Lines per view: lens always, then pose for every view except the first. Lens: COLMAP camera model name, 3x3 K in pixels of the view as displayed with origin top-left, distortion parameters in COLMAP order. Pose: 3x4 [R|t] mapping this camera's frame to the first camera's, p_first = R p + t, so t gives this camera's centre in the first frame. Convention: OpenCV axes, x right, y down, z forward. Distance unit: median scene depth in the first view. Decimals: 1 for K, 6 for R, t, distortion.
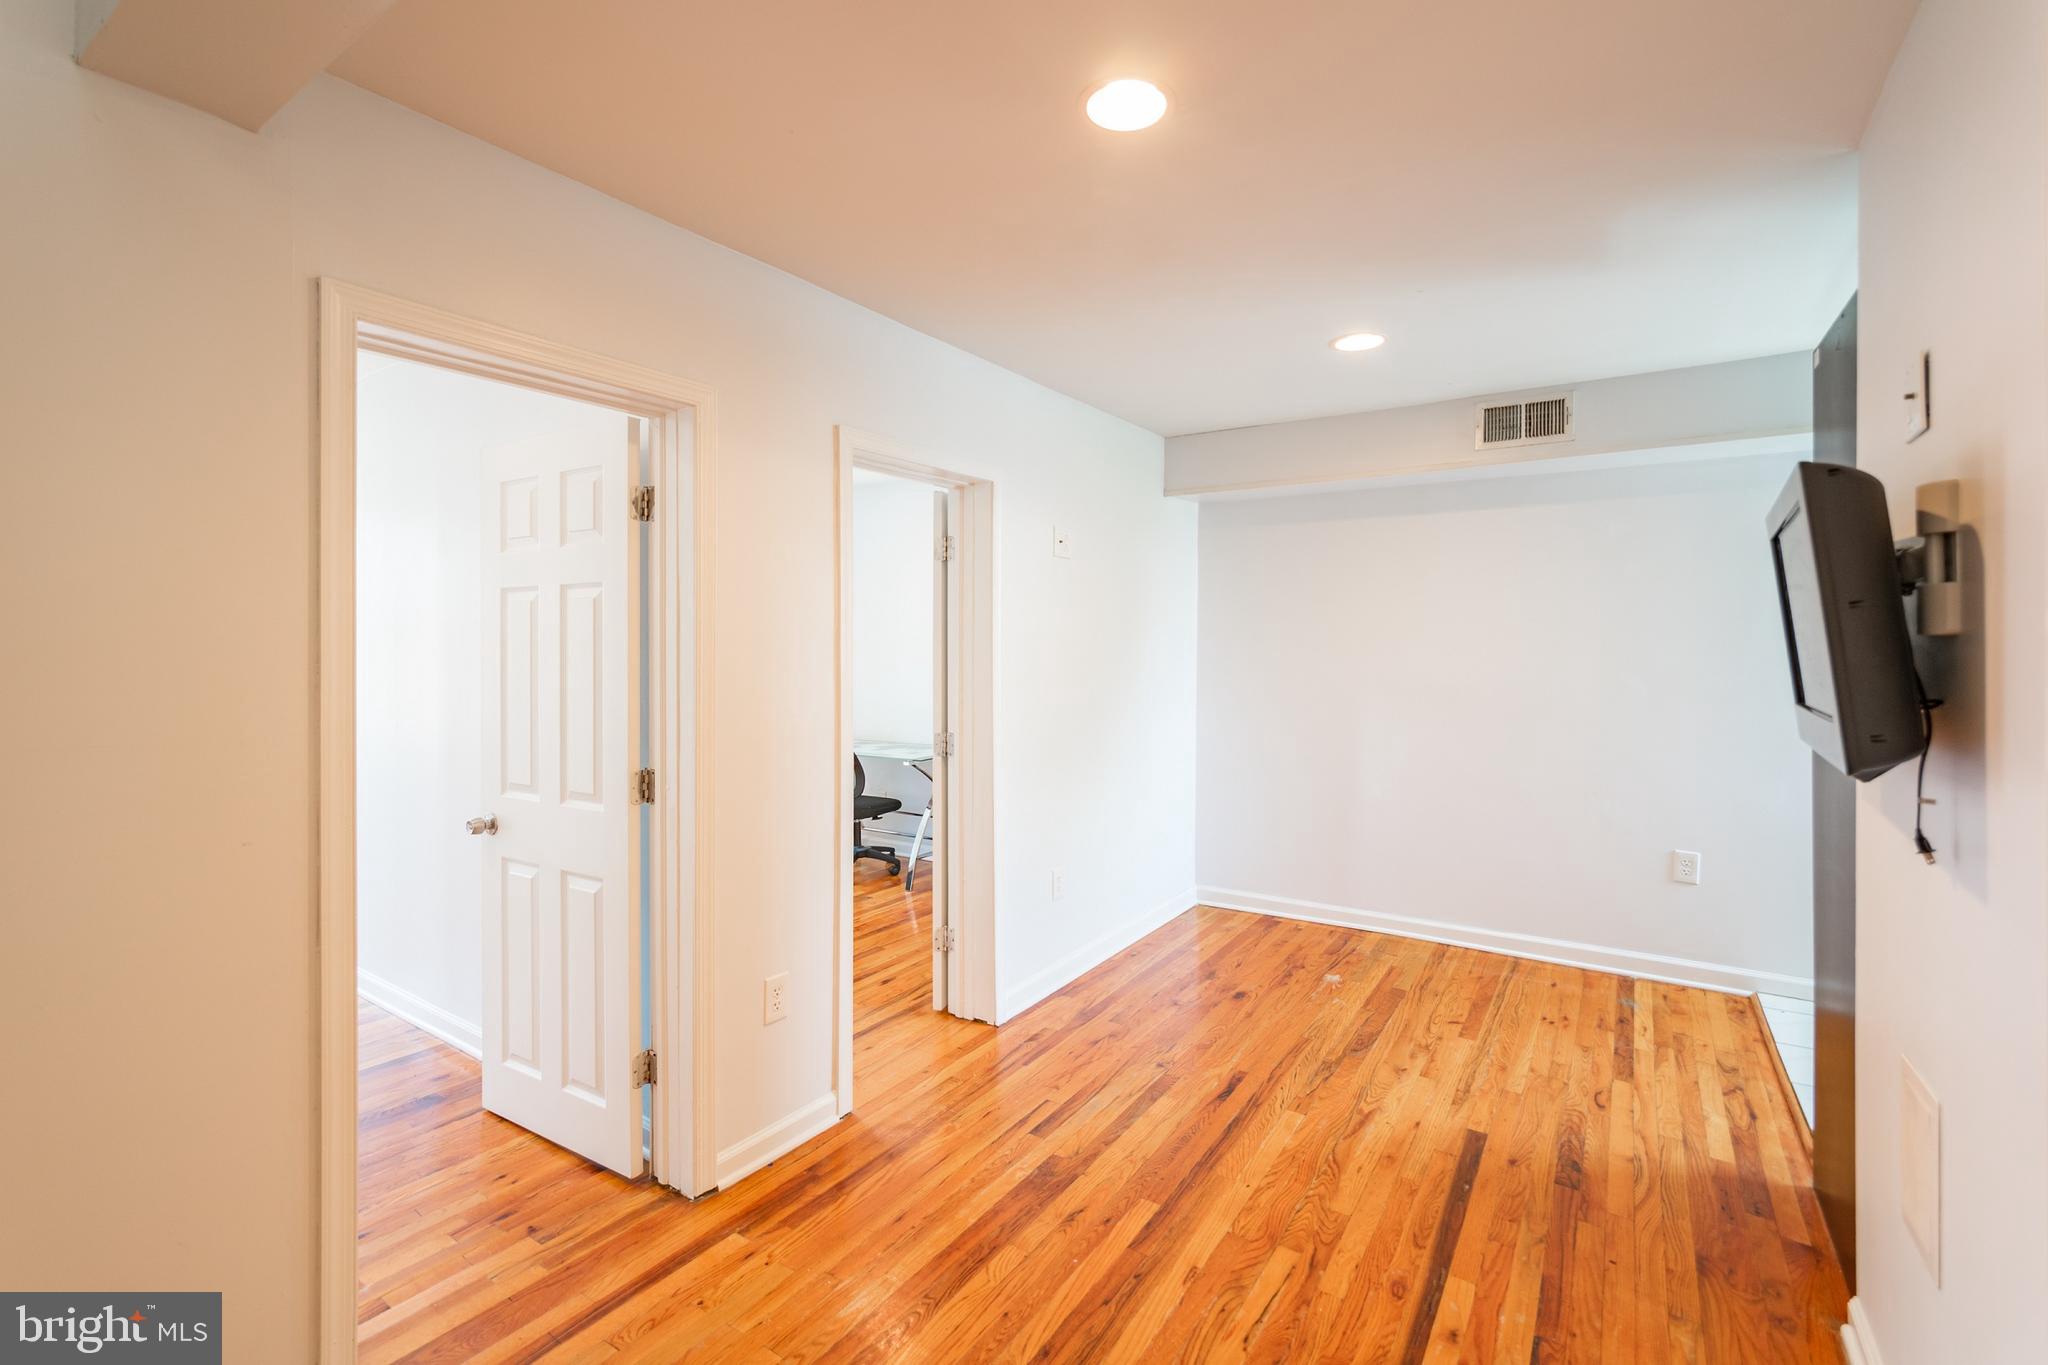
lens RADIAL K [[918.6, 0, 1045.0], [0, 918.6, 651.8], [0, 0, 1]] dist [-0.003992, 0.000626]
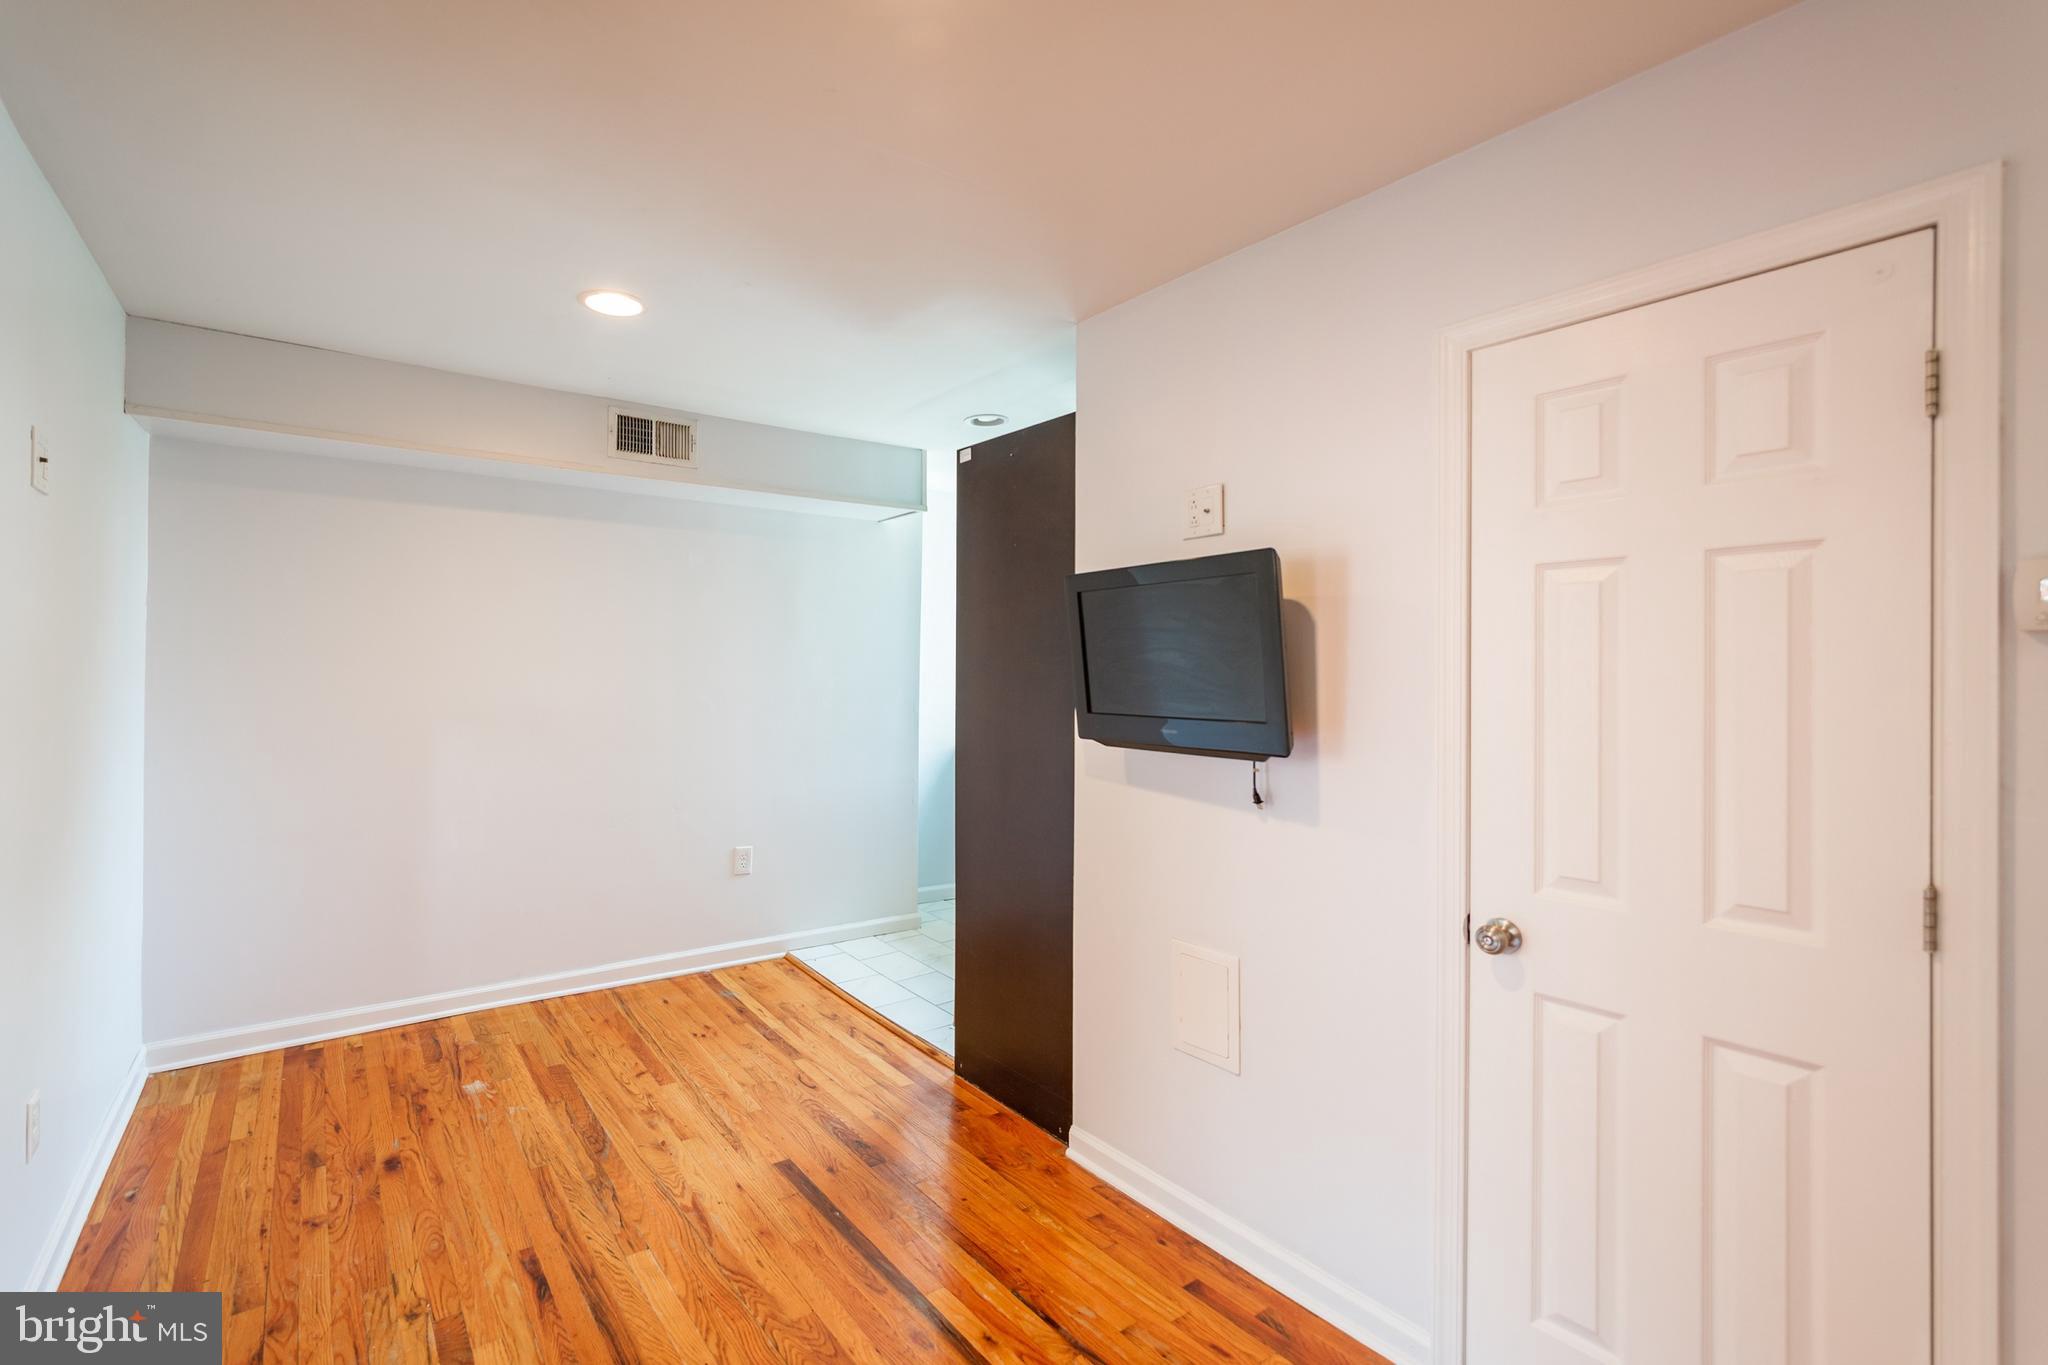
lens RADIAL K [[918.6, 0, 963.4], [0, 918.6, 672.5], [0, 0, 1]] dist [-0.003992, 0.000626]
pose [[0.374482, -0.003475, 0.927228, -0.301332], [-0.002785, 0.999984, 0.004873, -0.006041], [-0.927230, -0.004407, 0.374466, 0.371508]]
